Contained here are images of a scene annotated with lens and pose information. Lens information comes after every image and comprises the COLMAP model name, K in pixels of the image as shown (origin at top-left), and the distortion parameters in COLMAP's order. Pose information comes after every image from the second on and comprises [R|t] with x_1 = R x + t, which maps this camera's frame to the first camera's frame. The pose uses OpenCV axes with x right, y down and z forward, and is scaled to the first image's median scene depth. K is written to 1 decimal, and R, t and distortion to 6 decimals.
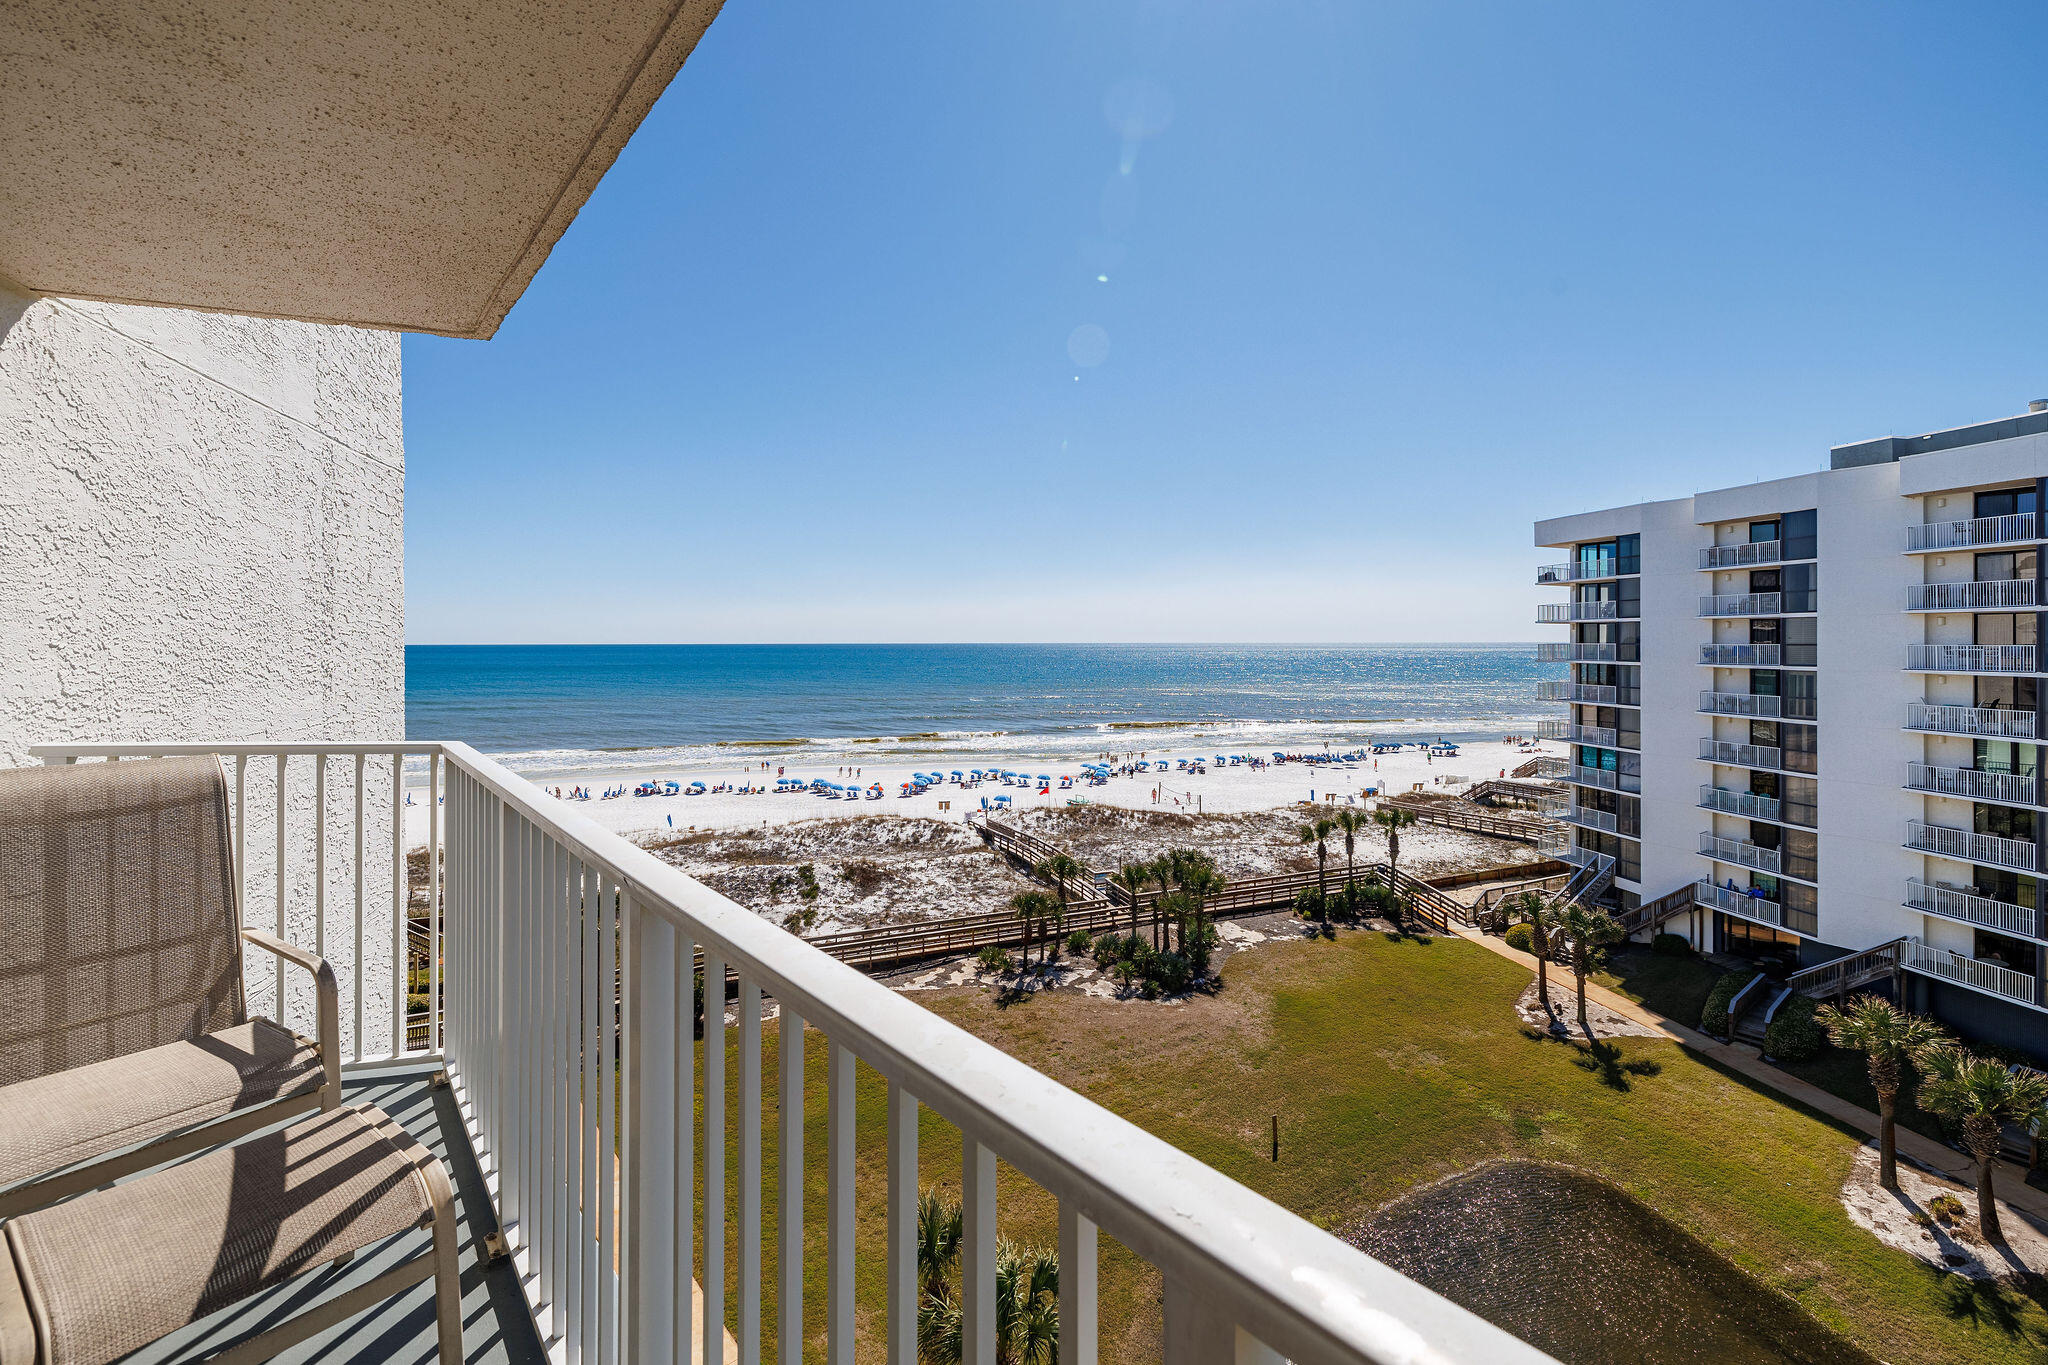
lens RADIAL K [[866.0, 0, 1024.0], [0, 866.0, 656.7], [0, 0, 1]] dist [-0.001168, -0.000011]
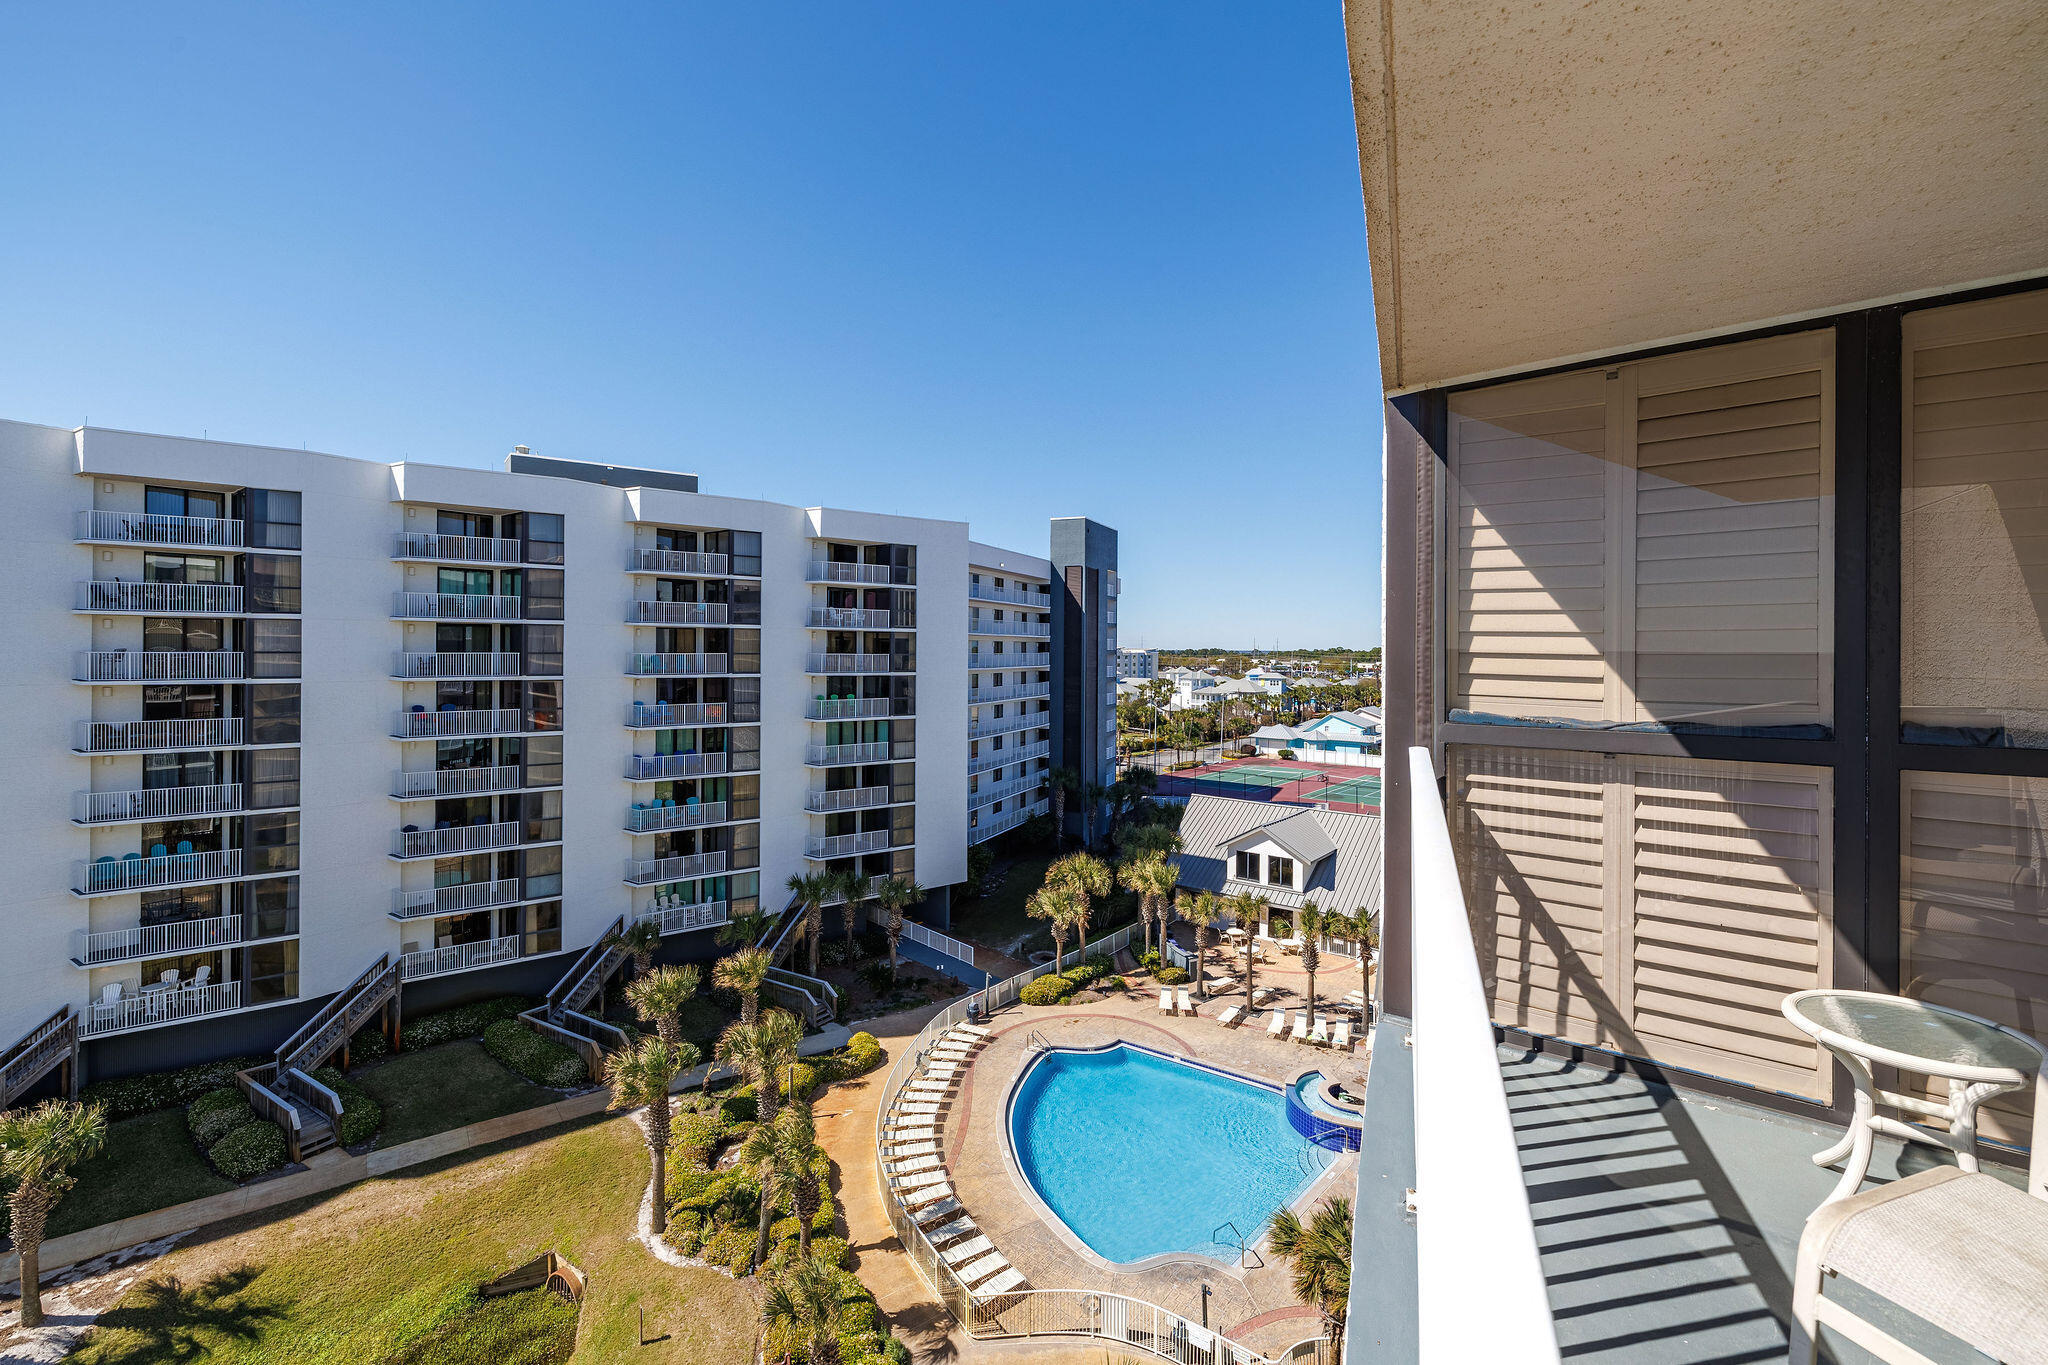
lens RADIAL K [[866.0, 0, 1024.0], [0, 866.0, 656.7], [0, 0, 1]] dist [-0.001168, -0.000011]
pose [[-0.406441, -0.002413, 0.913674, -0.153260], [0.007399, 0.999955, 0.005933, -0.009556], [-0.913647, 0.009172, -0.406404, 0.717865]]
